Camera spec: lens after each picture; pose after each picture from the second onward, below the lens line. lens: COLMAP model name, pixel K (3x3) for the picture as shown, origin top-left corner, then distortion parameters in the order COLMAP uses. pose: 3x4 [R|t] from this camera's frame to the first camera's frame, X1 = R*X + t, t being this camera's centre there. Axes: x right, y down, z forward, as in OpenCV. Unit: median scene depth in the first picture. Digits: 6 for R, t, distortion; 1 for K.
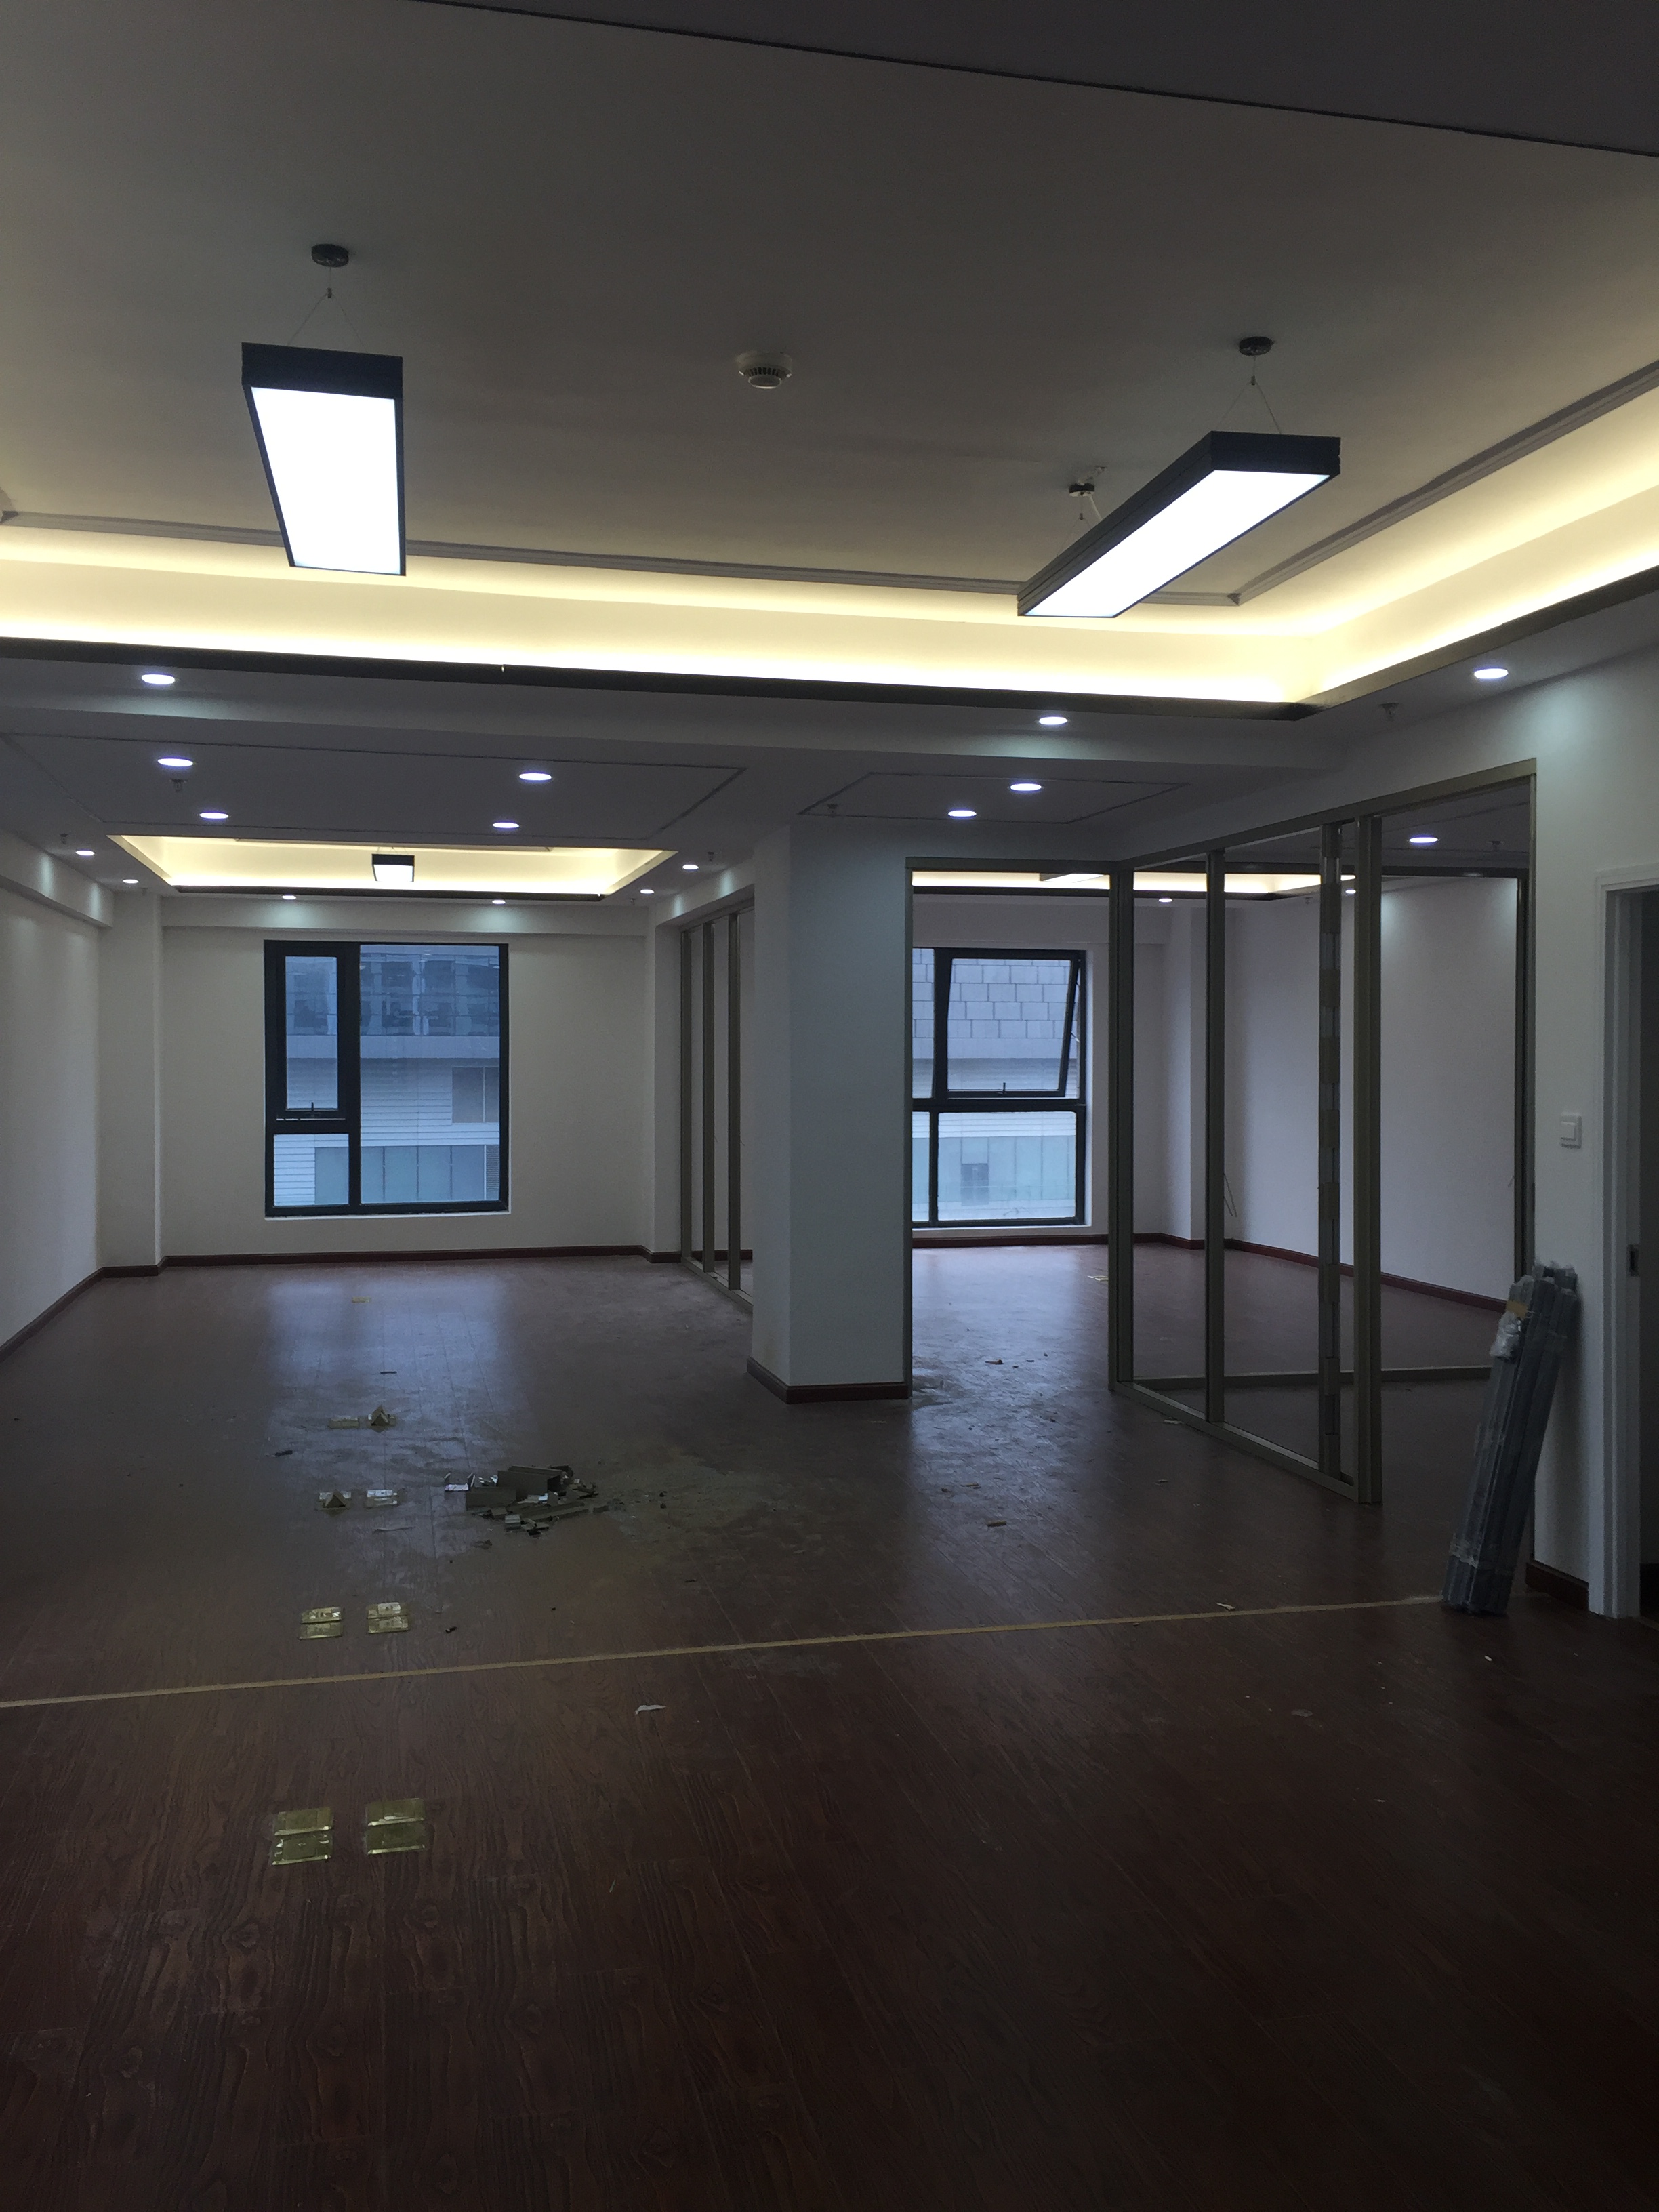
lens RADIAL K [[1903.1, 0, 835.5], [0, 1903.1, 1100.0], [0, 0, 1]] dist [0.047051, 0.009845]
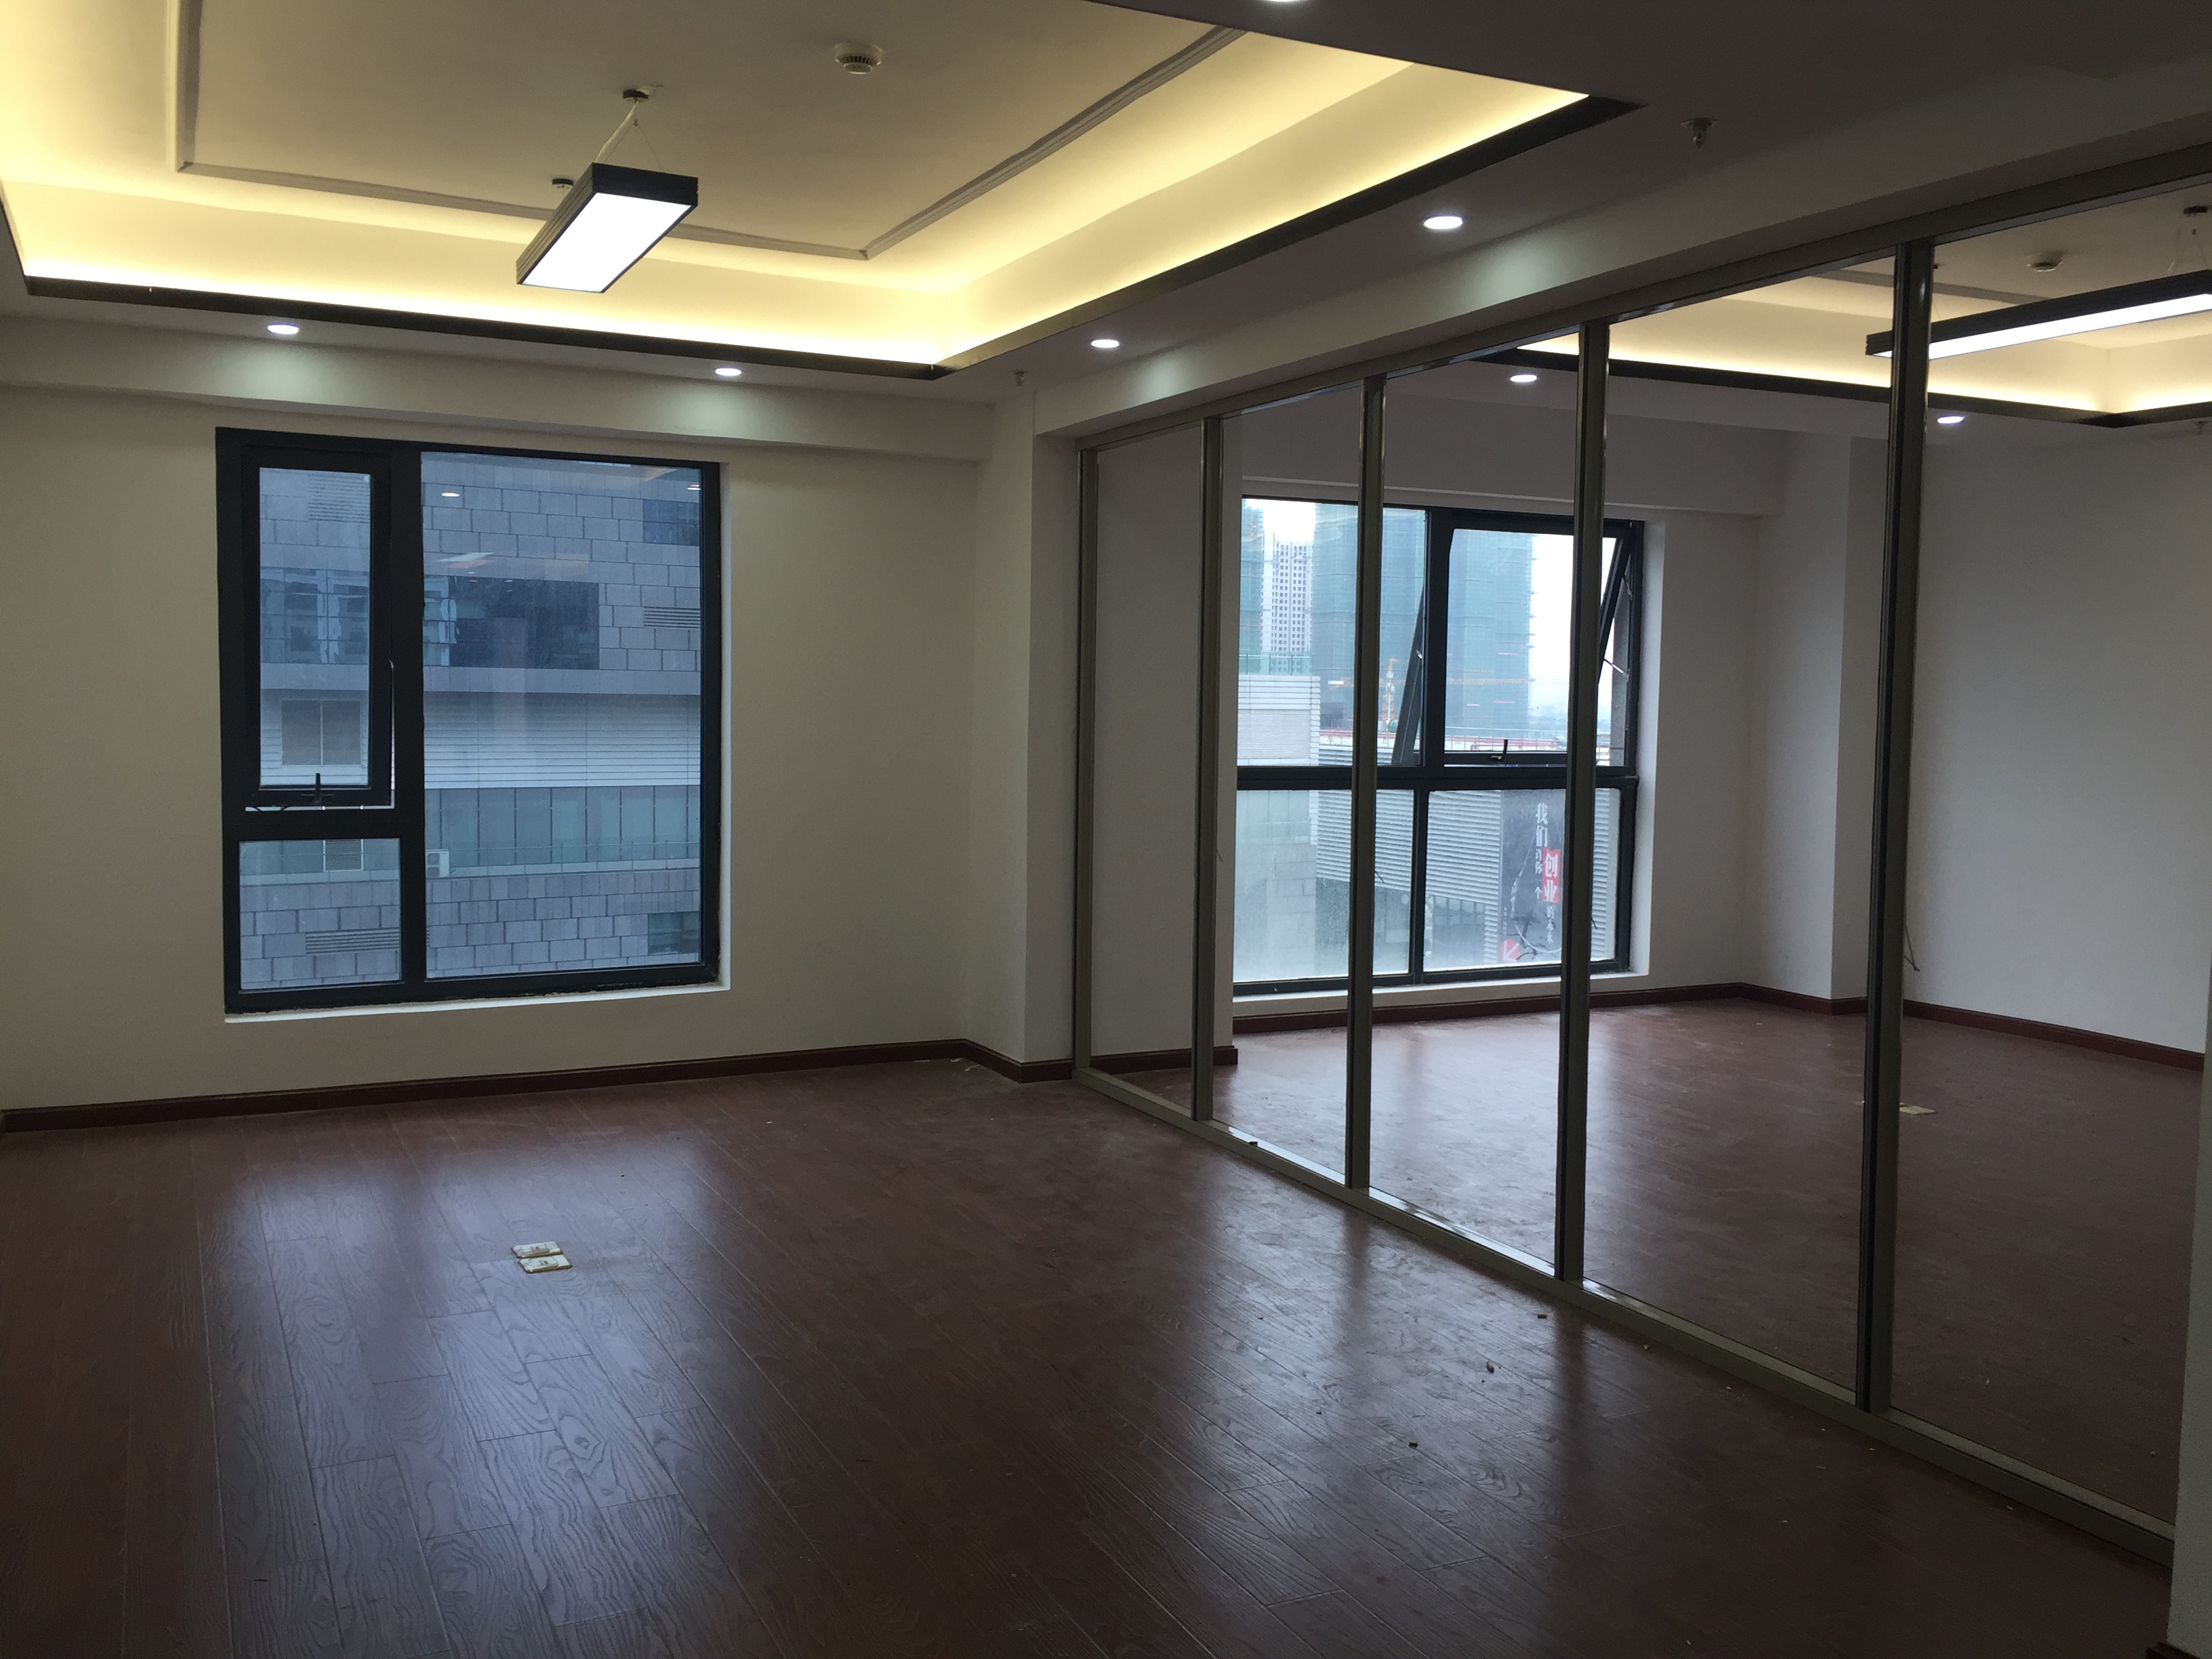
lens RADIAL K [[1903.1, 0, 1098.2], [0, 1903.1, 833.7], [0, 0, 1]] dist [0.047051, 0.009845]
pose [[0.972786, -0.006171, 0.231623, -0.194011], [-0.002812, 0.999257, 0.038429, -0.002854], [-0.231689, -0.038035, 0.972046, 0.477250]]
